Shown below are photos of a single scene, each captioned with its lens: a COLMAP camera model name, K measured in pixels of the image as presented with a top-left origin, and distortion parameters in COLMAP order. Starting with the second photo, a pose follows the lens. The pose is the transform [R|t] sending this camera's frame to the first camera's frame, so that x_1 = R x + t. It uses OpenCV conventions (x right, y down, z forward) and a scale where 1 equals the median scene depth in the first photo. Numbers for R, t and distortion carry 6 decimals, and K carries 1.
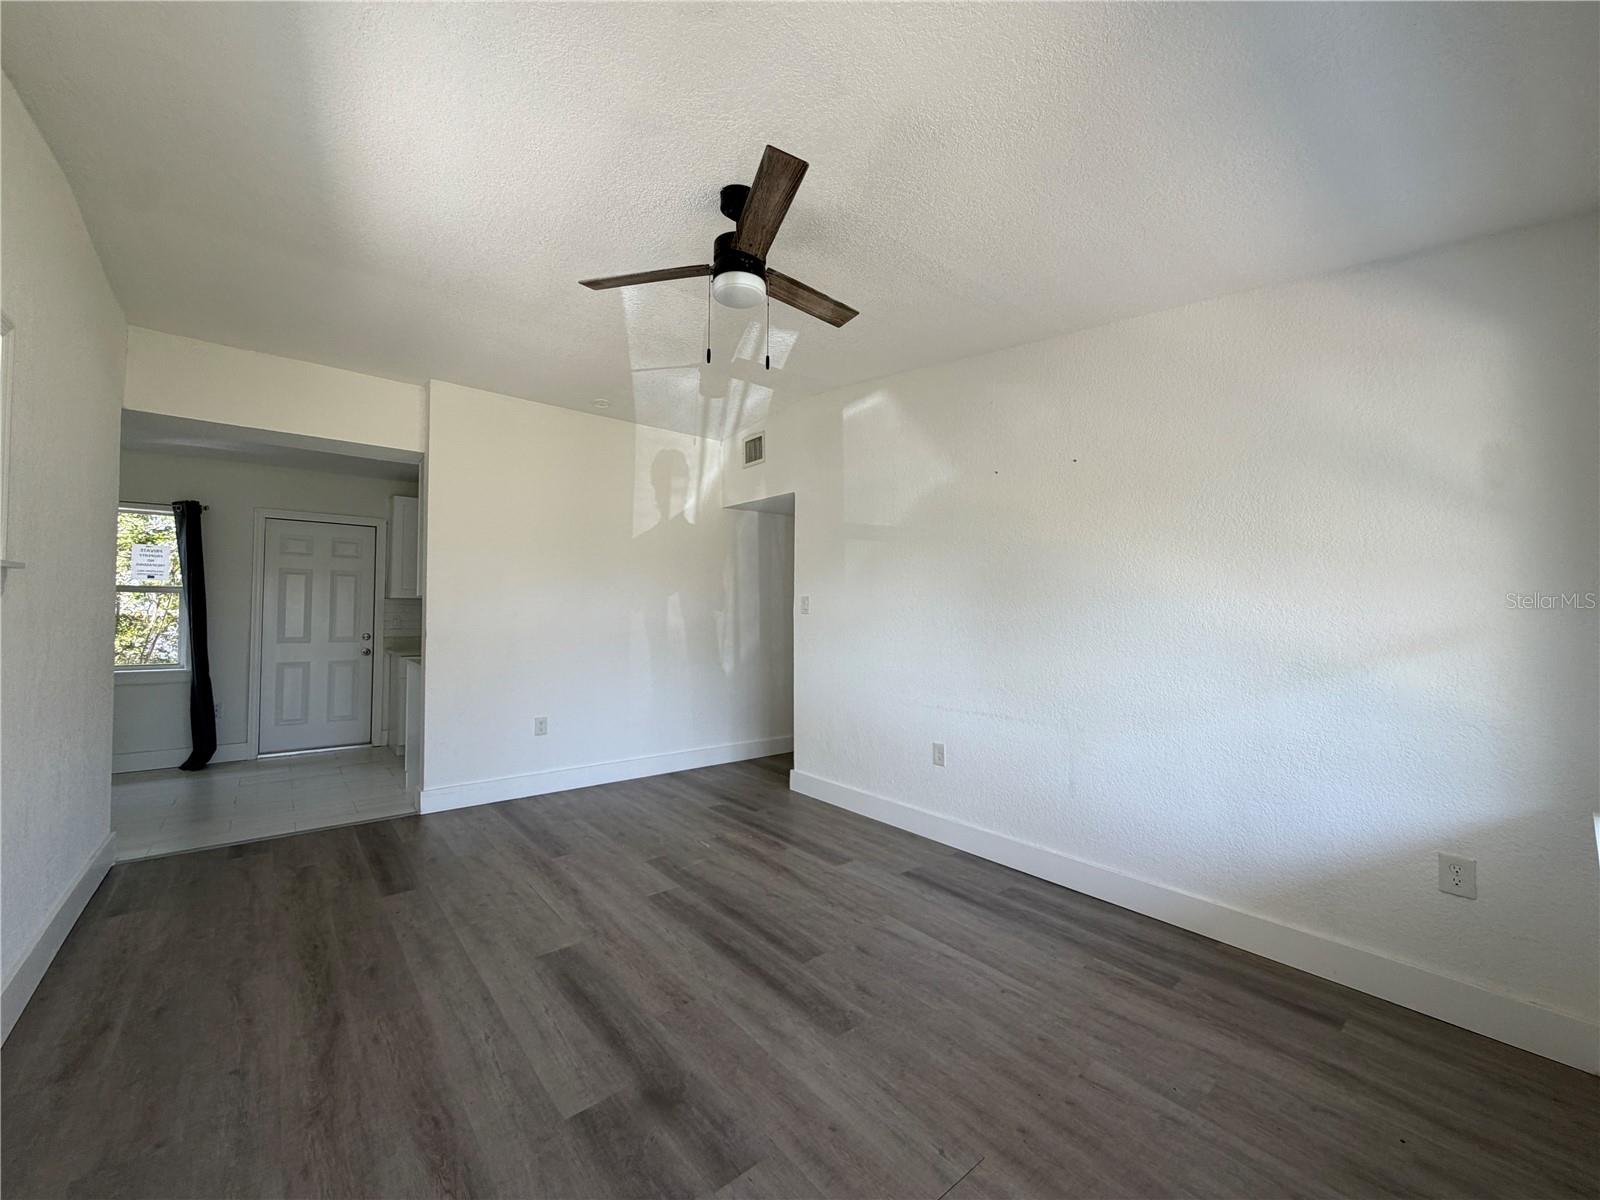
lens RADIAL K [[638.9, 0, 807.6], [0, 638.9, 601.3], [0, 0, 1]] dist [-0.000013, 0.000039]
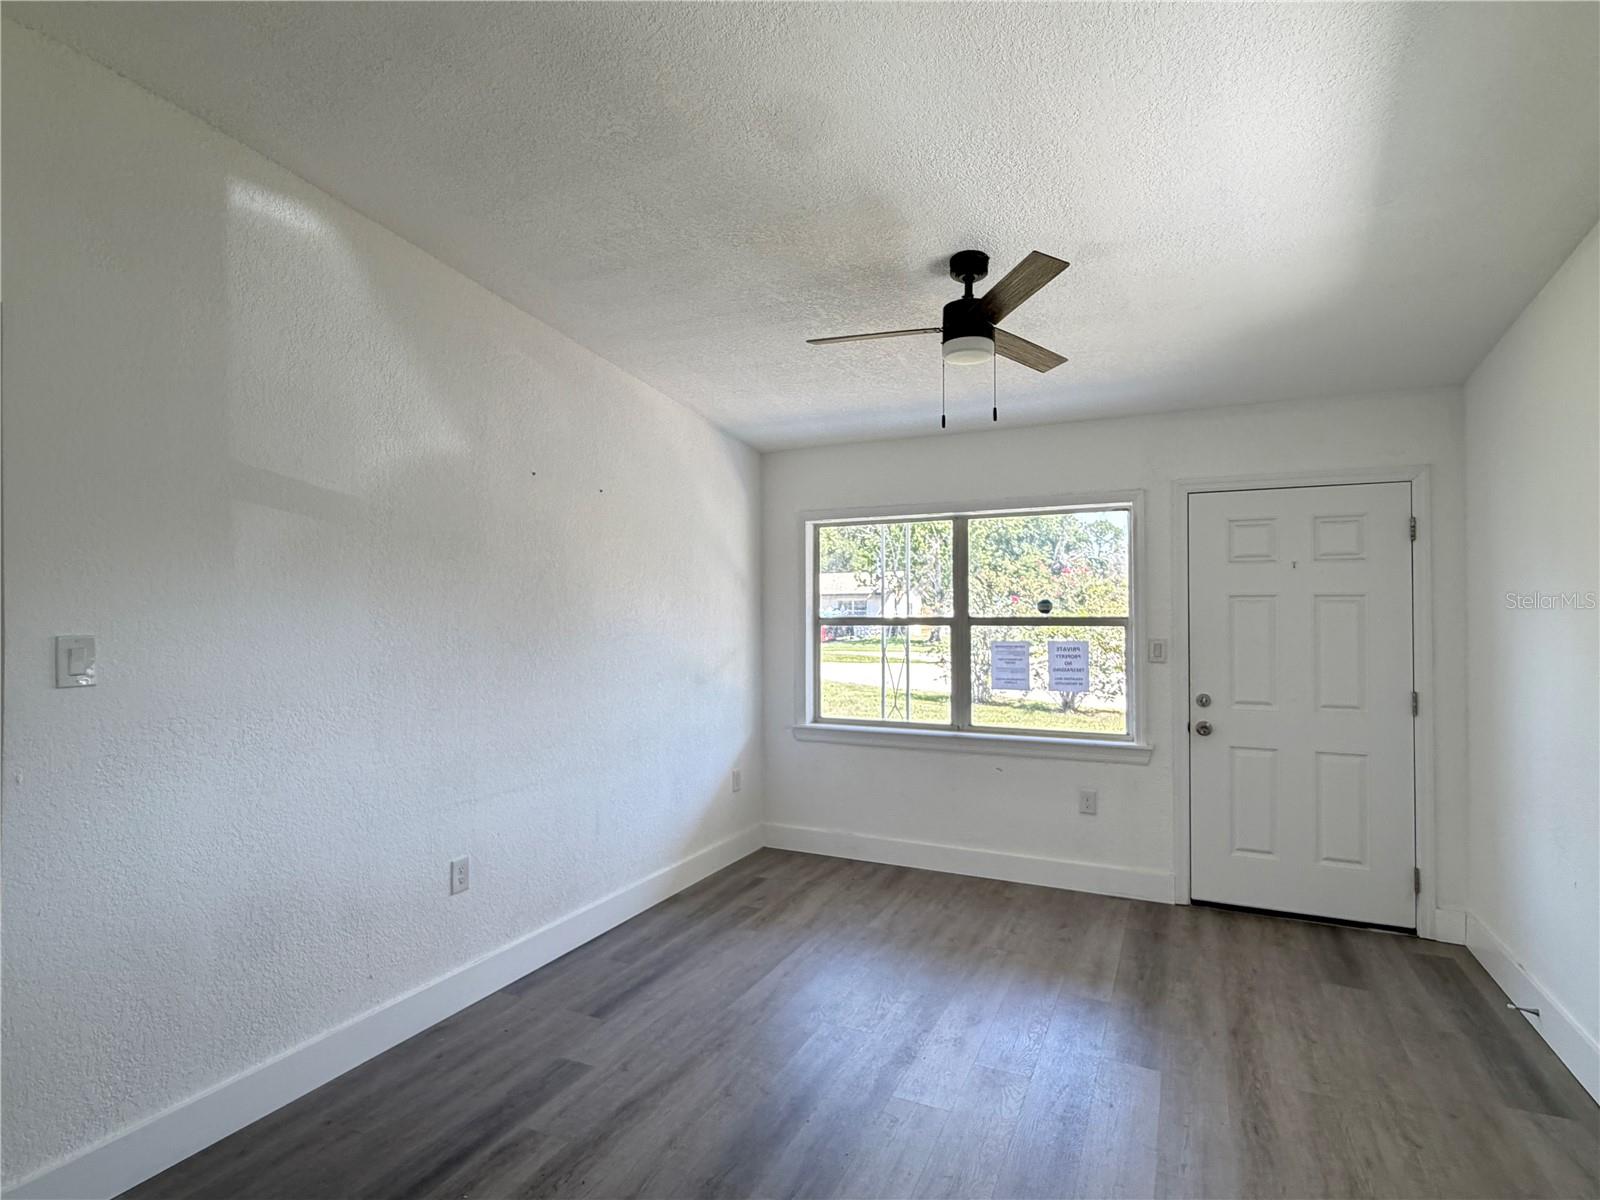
lens RADIAL K [[794.7, 0, 804.5], [0, 794.7, 604.4], [0, 0, 1]] dist [0.015566, -0.000543]
pose [[-0.407014, 0.004262, 0.913412, -0.952667], [-0.023612, 0.999606, -0.015185, -0.044581], [-0.913117, -0.027748, -0.406752, 1.425644]]
